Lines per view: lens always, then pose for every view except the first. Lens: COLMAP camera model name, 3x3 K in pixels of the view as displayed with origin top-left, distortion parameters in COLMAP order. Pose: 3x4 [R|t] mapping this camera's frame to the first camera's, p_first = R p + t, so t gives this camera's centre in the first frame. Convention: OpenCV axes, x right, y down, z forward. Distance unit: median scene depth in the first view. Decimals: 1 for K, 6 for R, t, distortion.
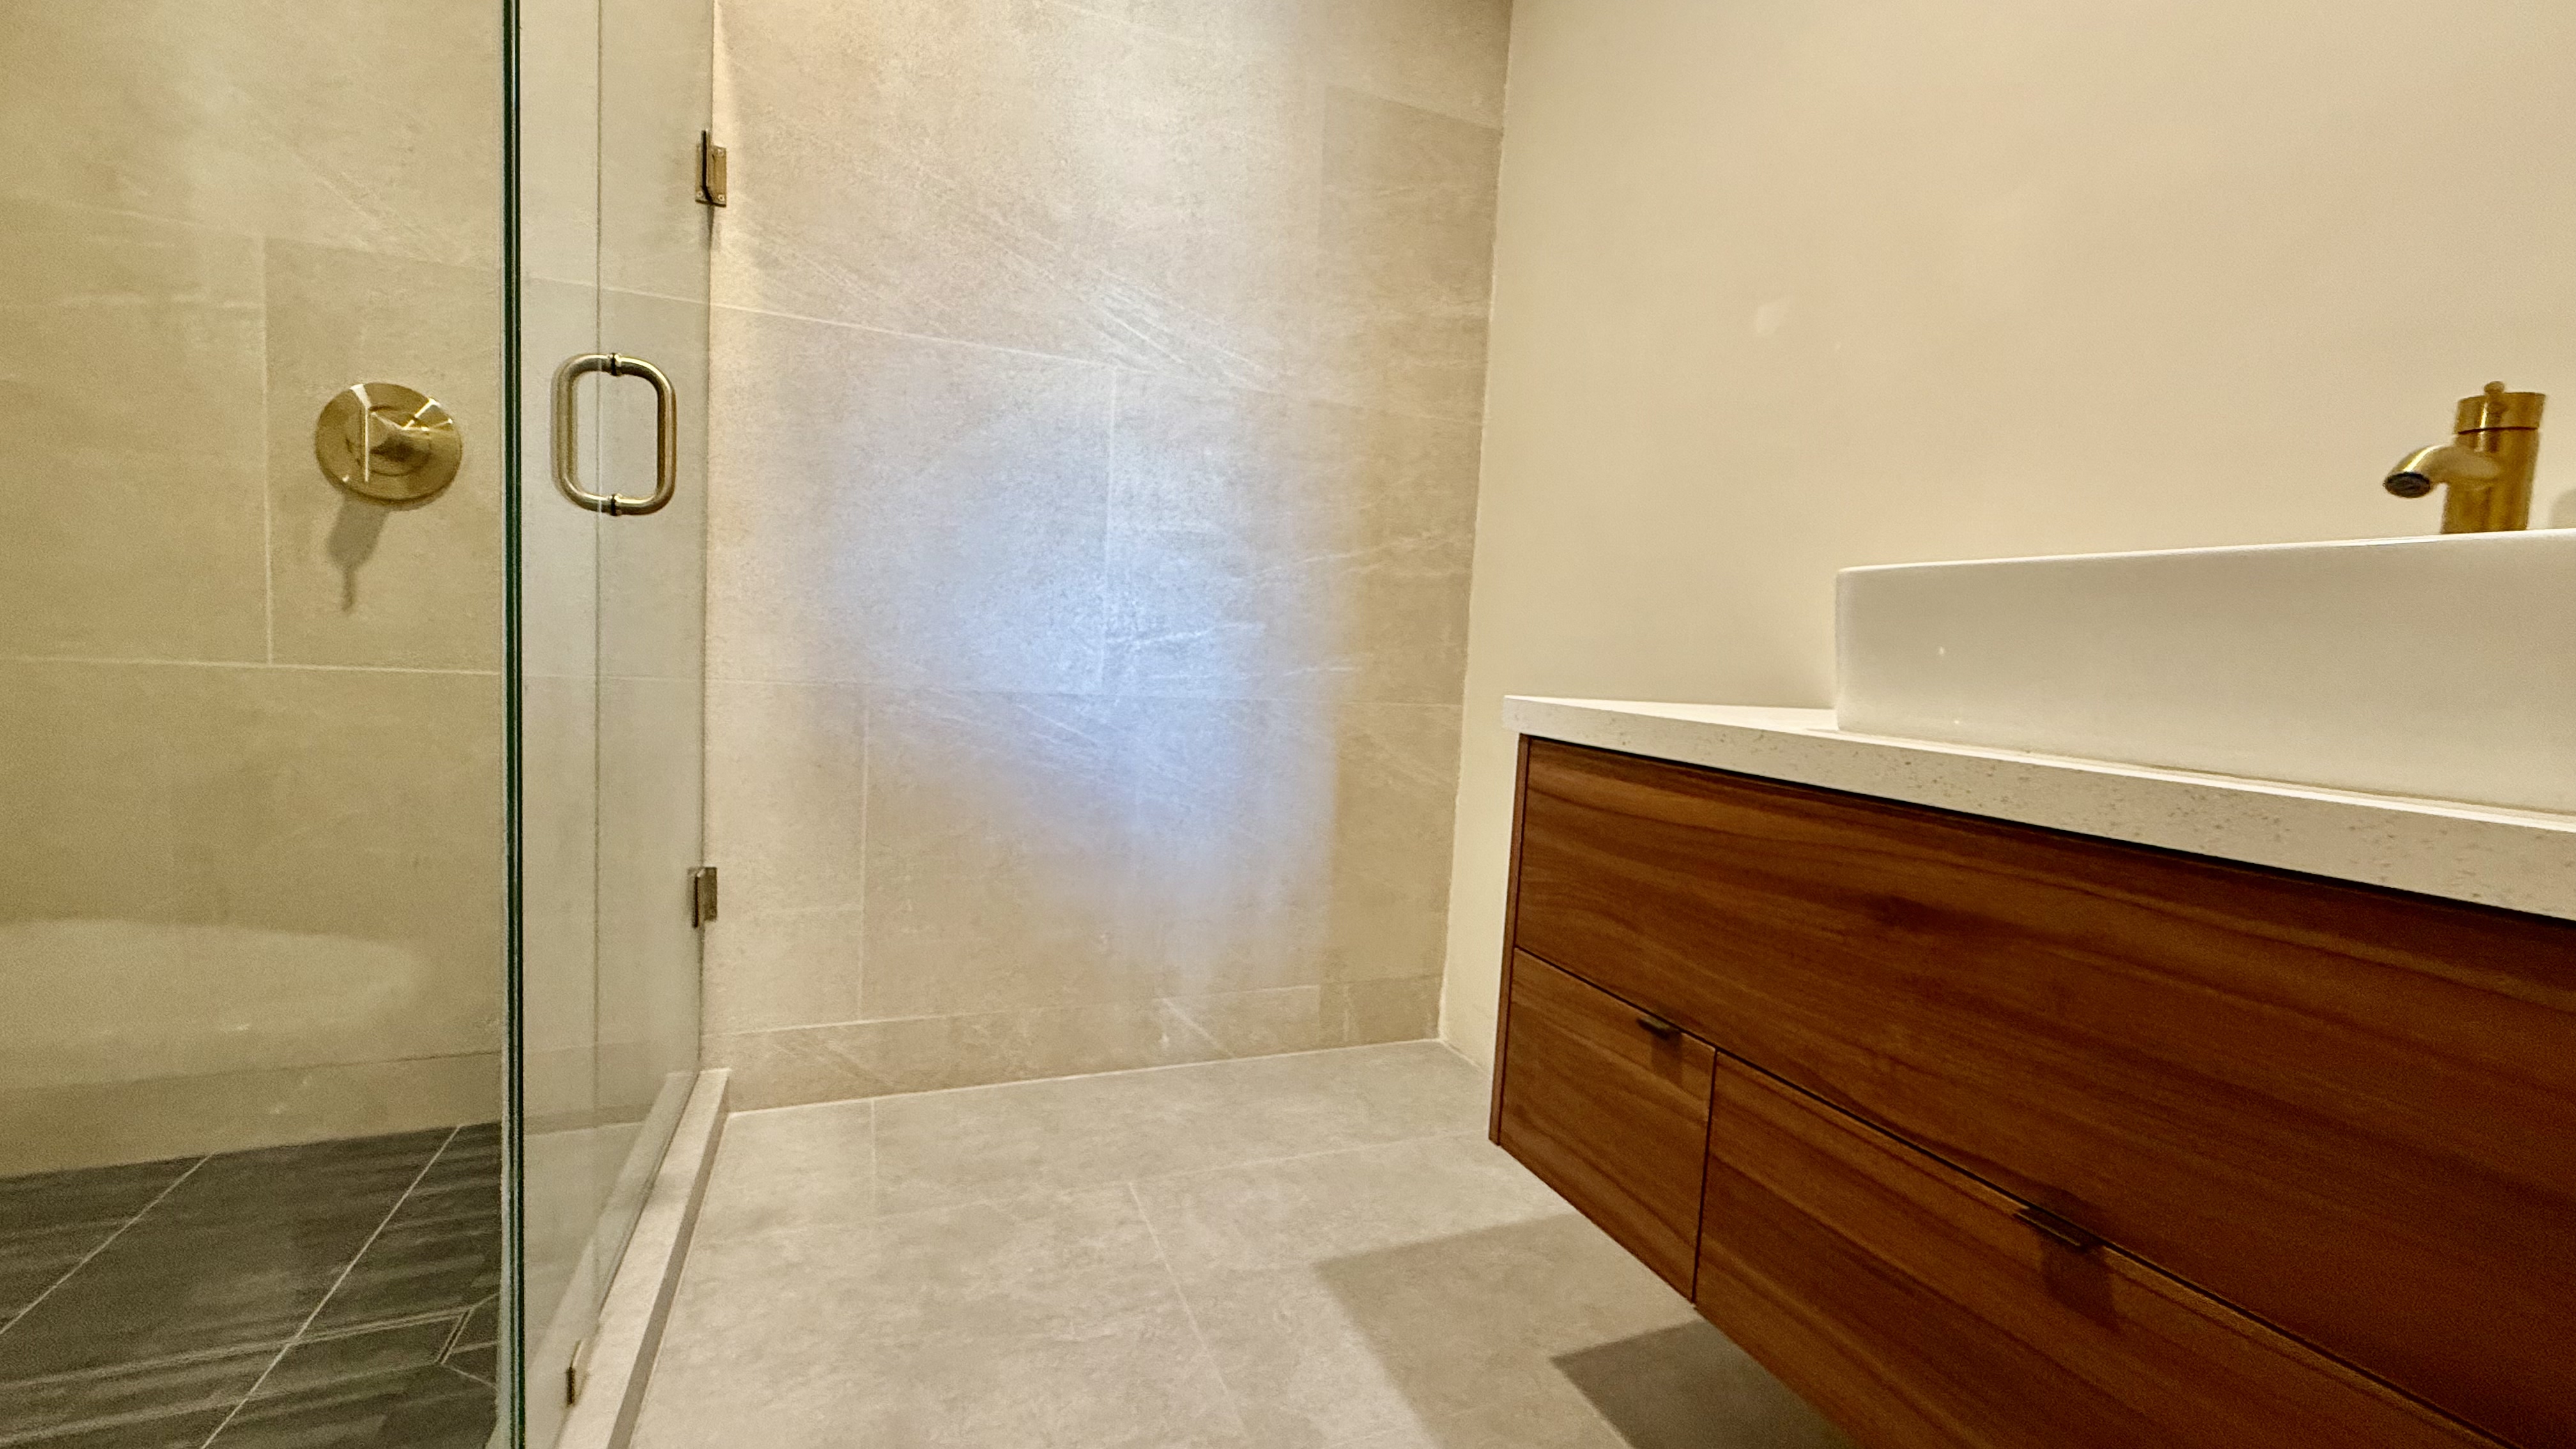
lens RADIAL K [[1036.0, 0, 1286.1], [0, 1036.0, 725.7], [0, 0, 1]] dist [-0.000637, 0.000550]
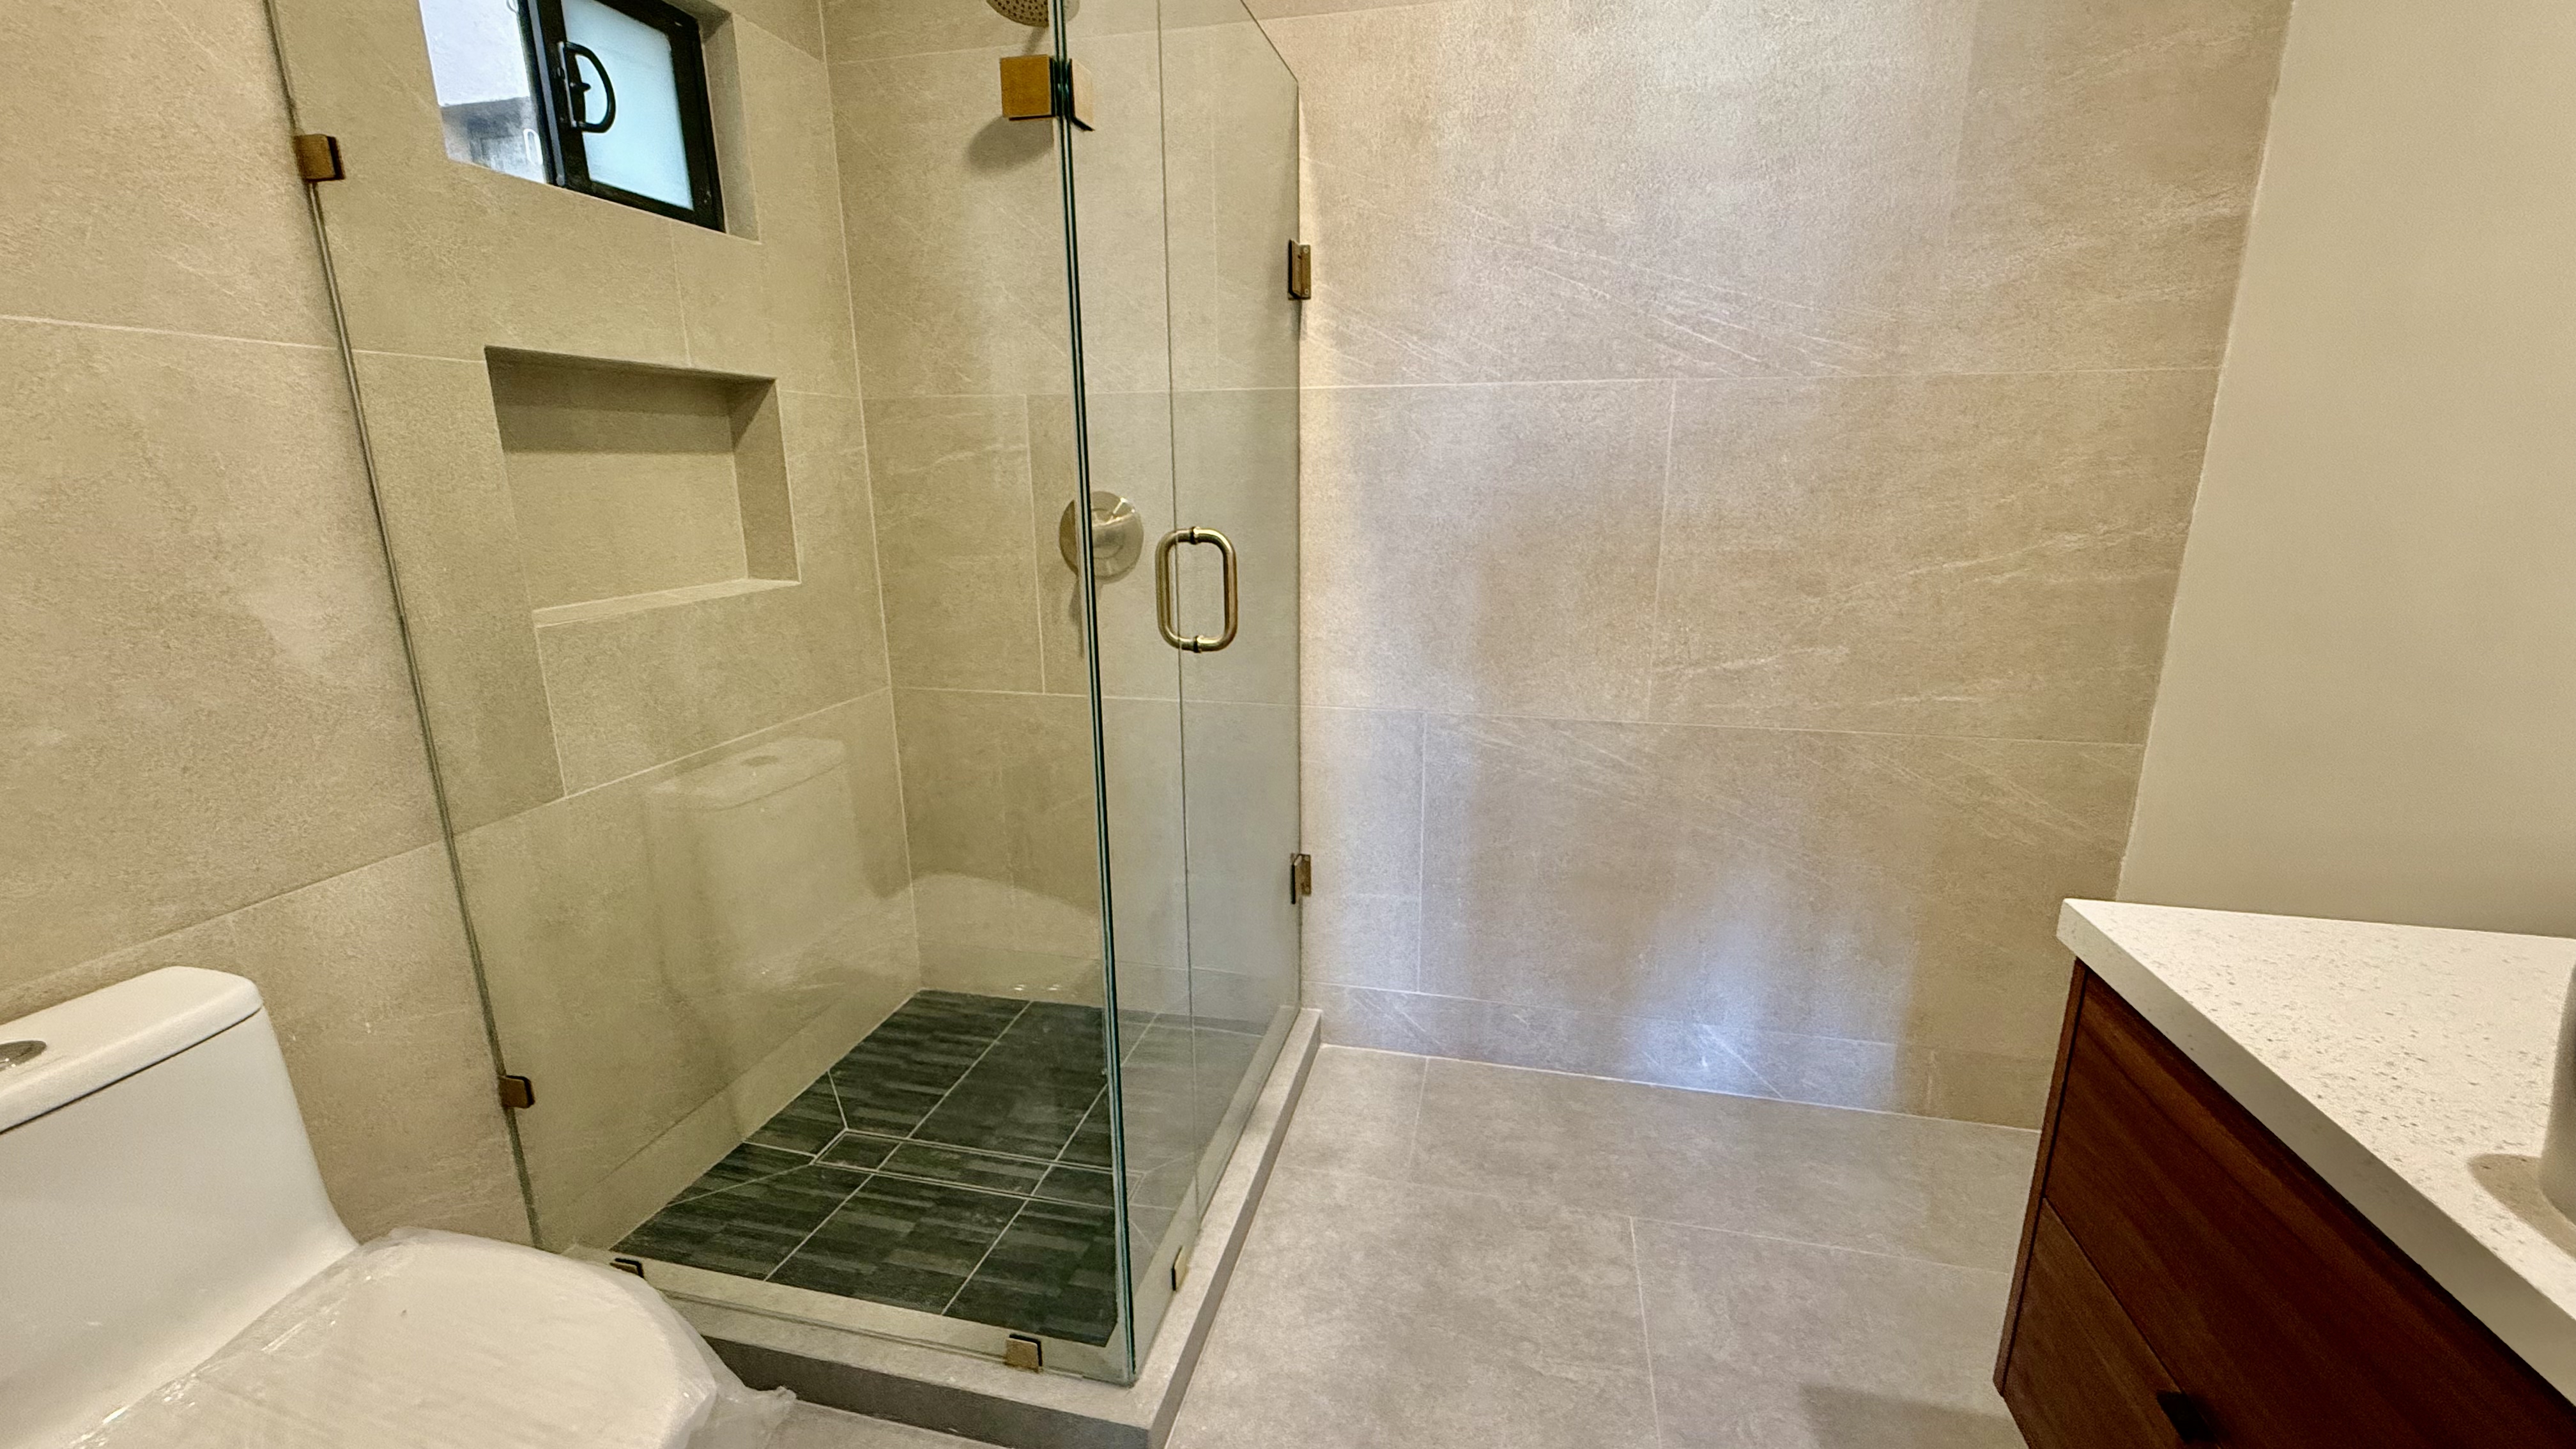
lens RADIAL K [[1036.0, 0, 1285.5], [0, 1036.0, 720.8], [0, 0, 1]] dist [-0.000637, 0.000550]
pose [[0.814655, 0.079803, -0.574429, 0.122728], [0.006405, 0.989189, 0.146506, -0.208063], [0.579910, -0.123031, 0.805337, 0.015479]]
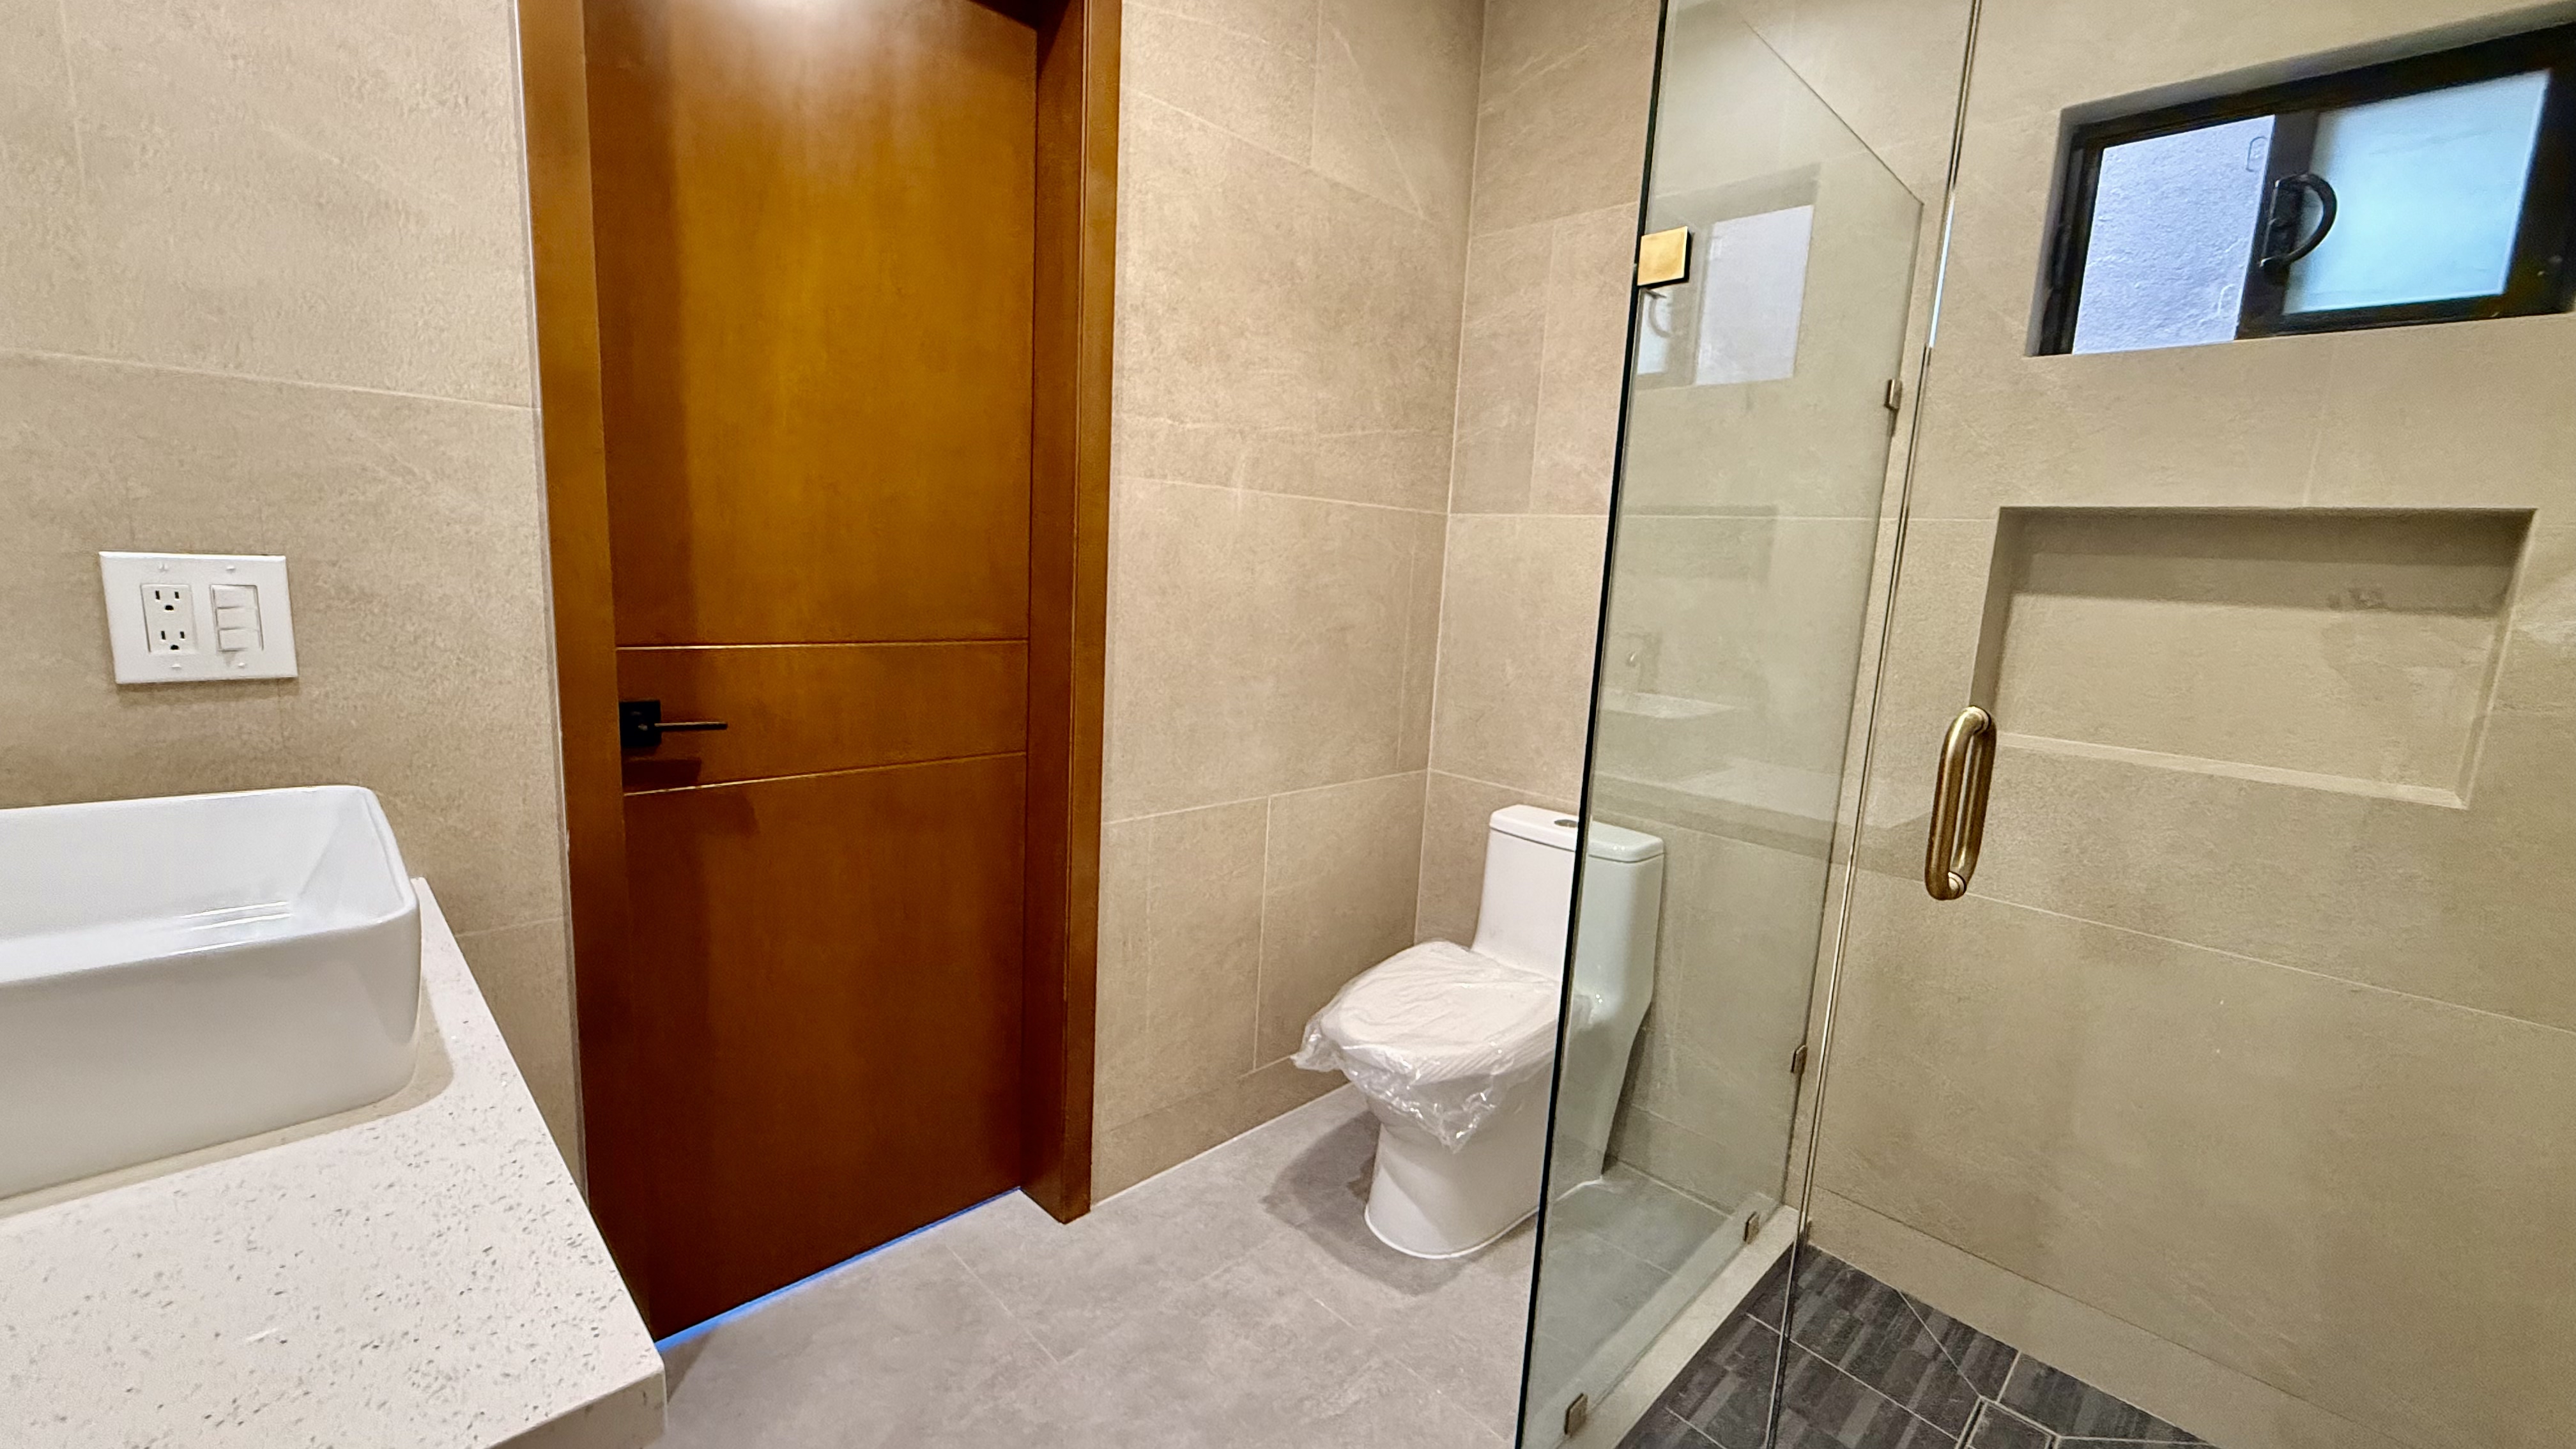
lens RADIAL K [[1036.0, 0, 1290.5], [0, 1036.0, 722.4], [0, 0, 1]] dist [-0.000637, 0.000550]
pose [[-0.912164, -0.040922, -0.407777, 0.115686], [-0.135512, 0.969151, 0.205872, -0.307502], [0.386773, 0.243048, -0.889570, 1.107555]]
